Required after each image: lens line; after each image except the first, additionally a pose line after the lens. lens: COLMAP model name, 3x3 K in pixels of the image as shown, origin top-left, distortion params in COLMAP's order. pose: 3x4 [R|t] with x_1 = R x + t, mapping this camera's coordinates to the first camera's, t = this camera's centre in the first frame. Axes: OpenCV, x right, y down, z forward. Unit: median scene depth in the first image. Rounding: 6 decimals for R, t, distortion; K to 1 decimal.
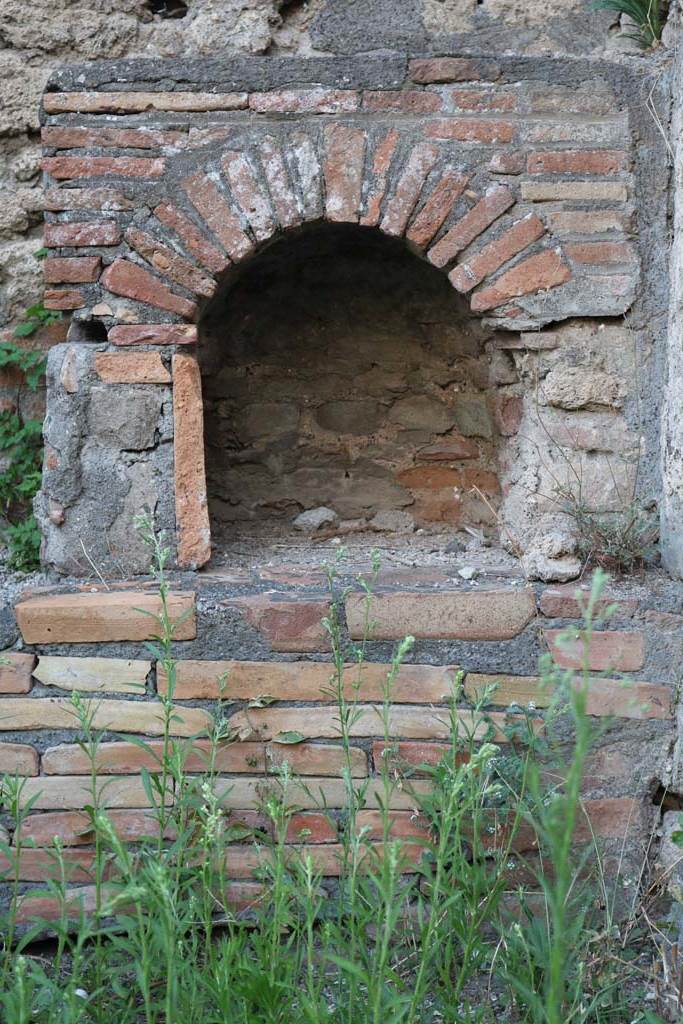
lens RADIAL K [[1939.0, 0, 366.4], [0, 1939.0, 511.5], [0, 0, 1]] dist [-0.018258, 0.004592]
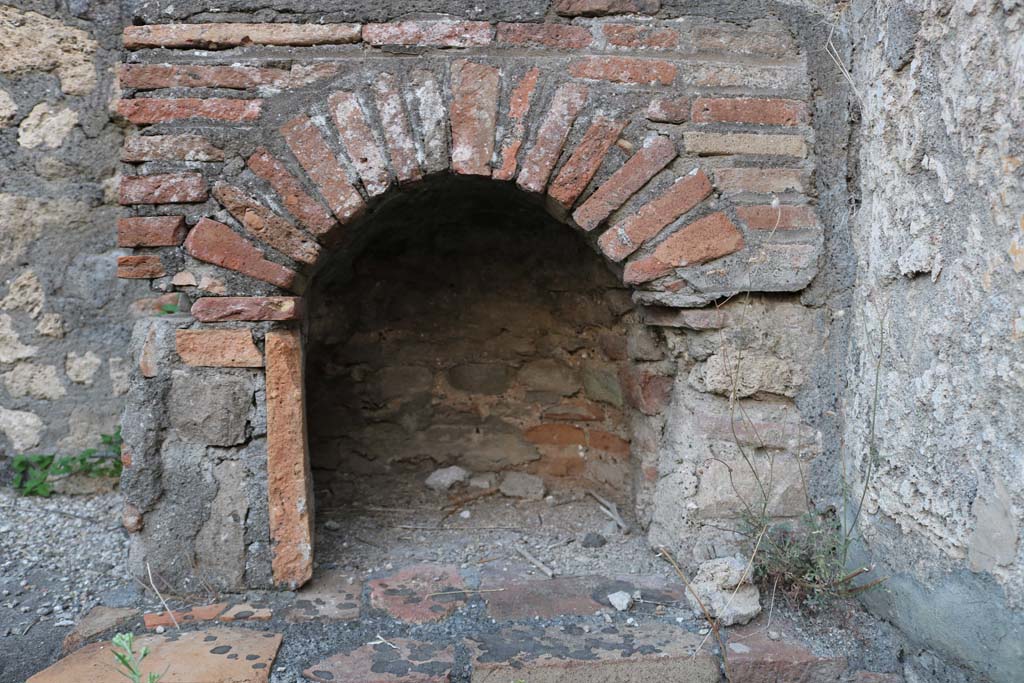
lens RADIAL K [[828.7, 0, 526.4], [0, 828.7, 347.3], [0, 0, 1]] dist [-0.179076, 0.170050]
pose [[0.999061, 0.006539, 0.042835, -0.003538], [-0.006117, 0.999932, -0.009964, -0.072091], [-0.042898, 0.009693, 0.999032, 0.647298]]
